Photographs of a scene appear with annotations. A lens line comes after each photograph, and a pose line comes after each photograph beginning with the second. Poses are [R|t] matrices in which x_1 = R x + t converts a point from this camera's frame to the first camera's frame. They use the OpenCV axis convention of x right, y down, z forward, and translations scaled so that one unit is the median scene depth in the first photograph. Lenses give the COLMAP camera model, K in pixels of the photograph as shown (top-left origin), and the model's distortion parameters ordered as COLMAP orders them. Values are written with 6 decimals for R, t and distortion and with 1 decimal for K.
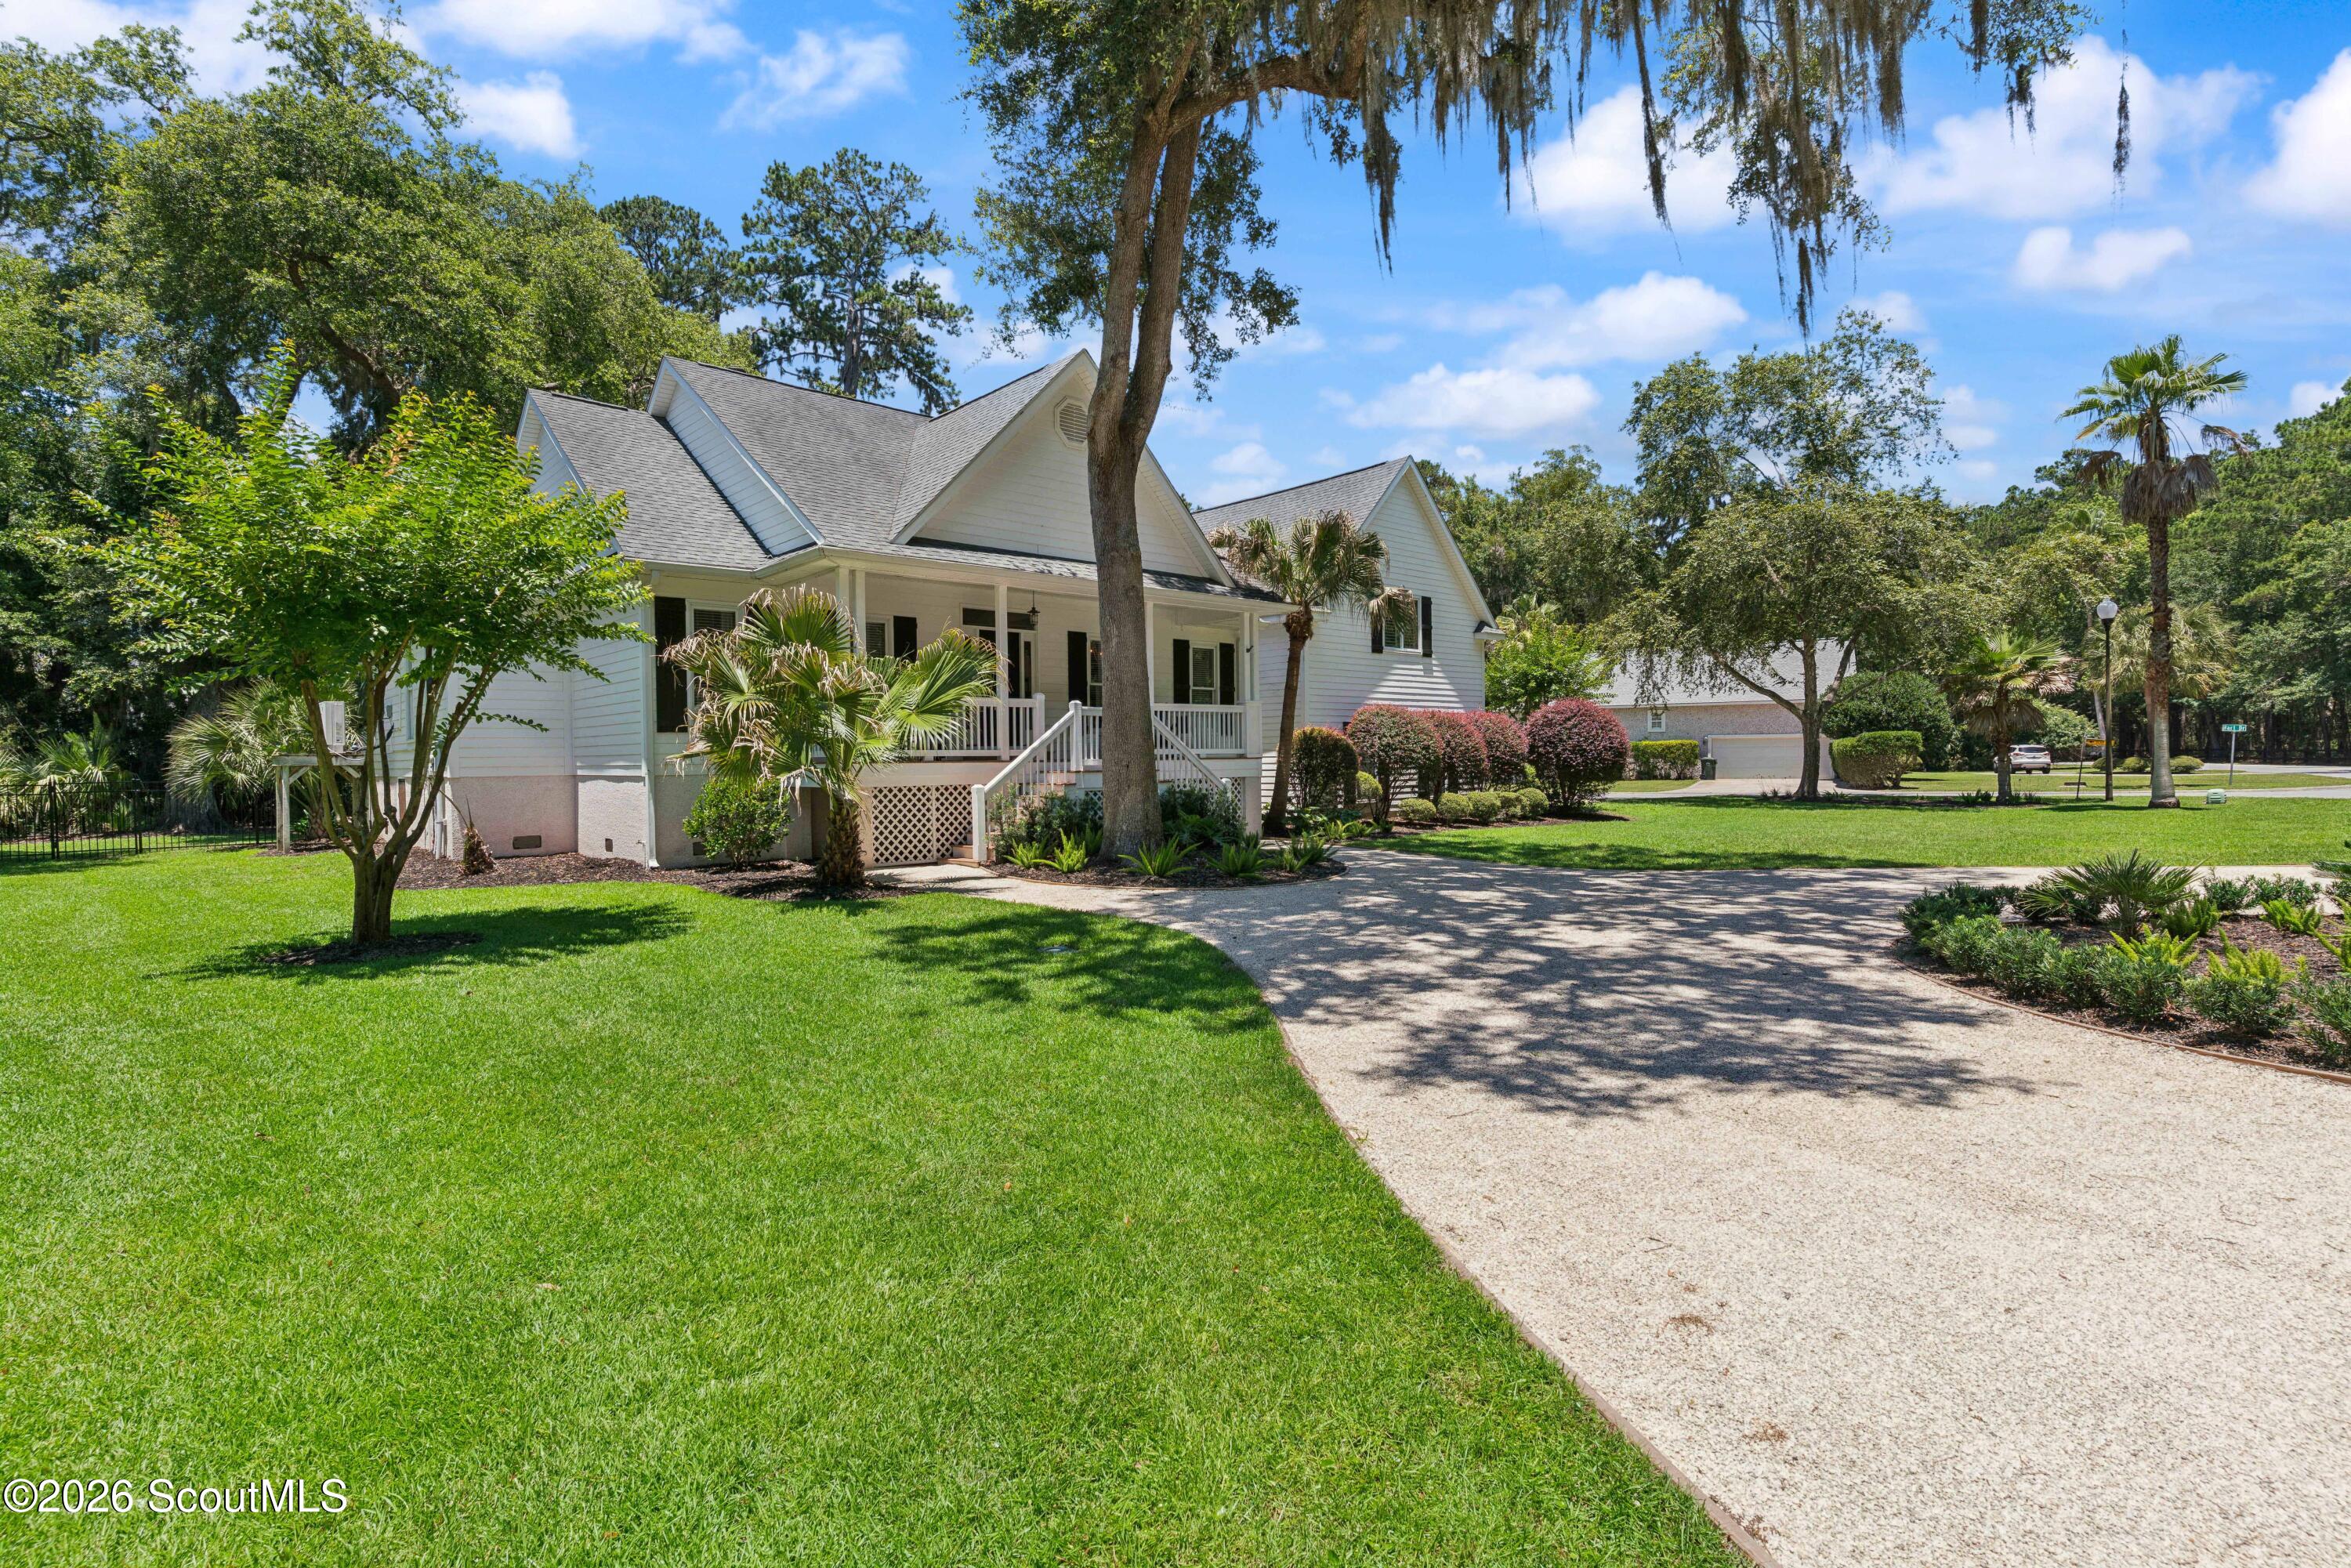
lens RADIAL K [[1127.3, 0, 1163.8], [0, 1127.3, 776.7], [0, 0, 1]] dist [0.000133, 0.000379]
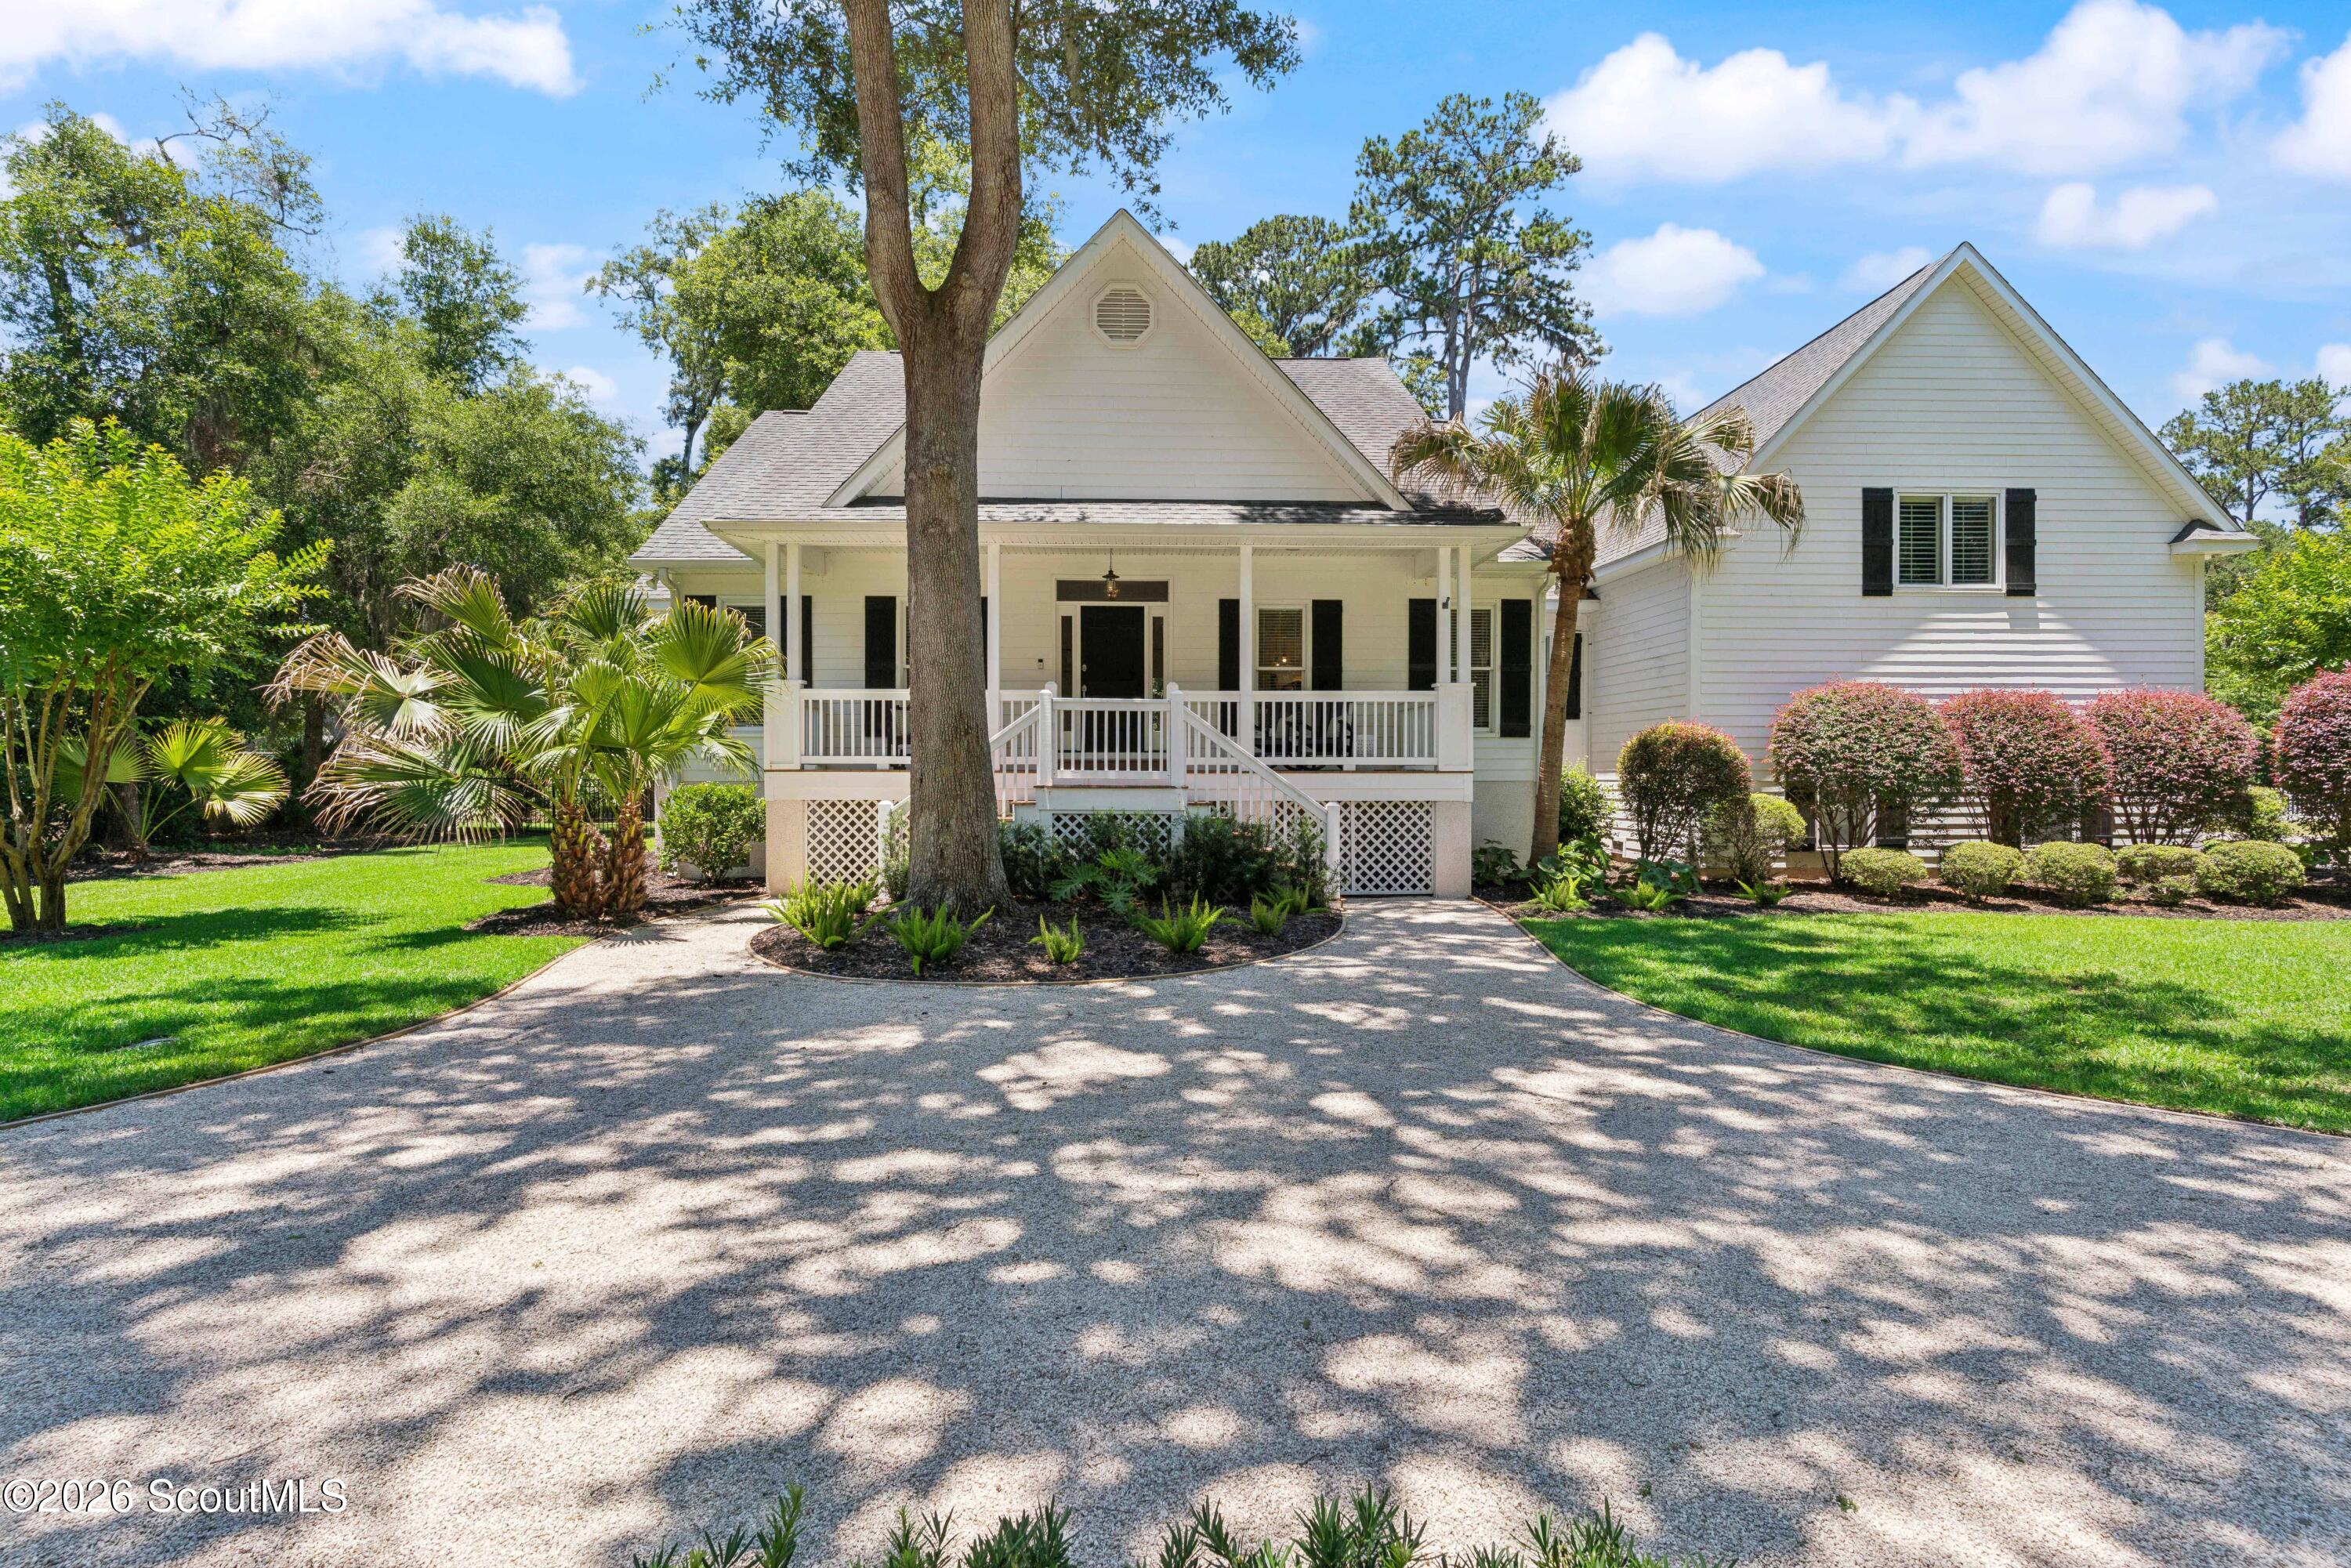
lens RADIAL K [[1127.3, 0, 1177.8], [0, 1127.3, 785.4], [0, 0, 1]] dist [0.000133, 0.000379]
pose [[0.757100, 0.022553, -0.652910, 0.270618], [-0.021547, 0.999722, 0.009546, -0.008370], [0.652944, 0.006841, 0.757375, 0.290742]]
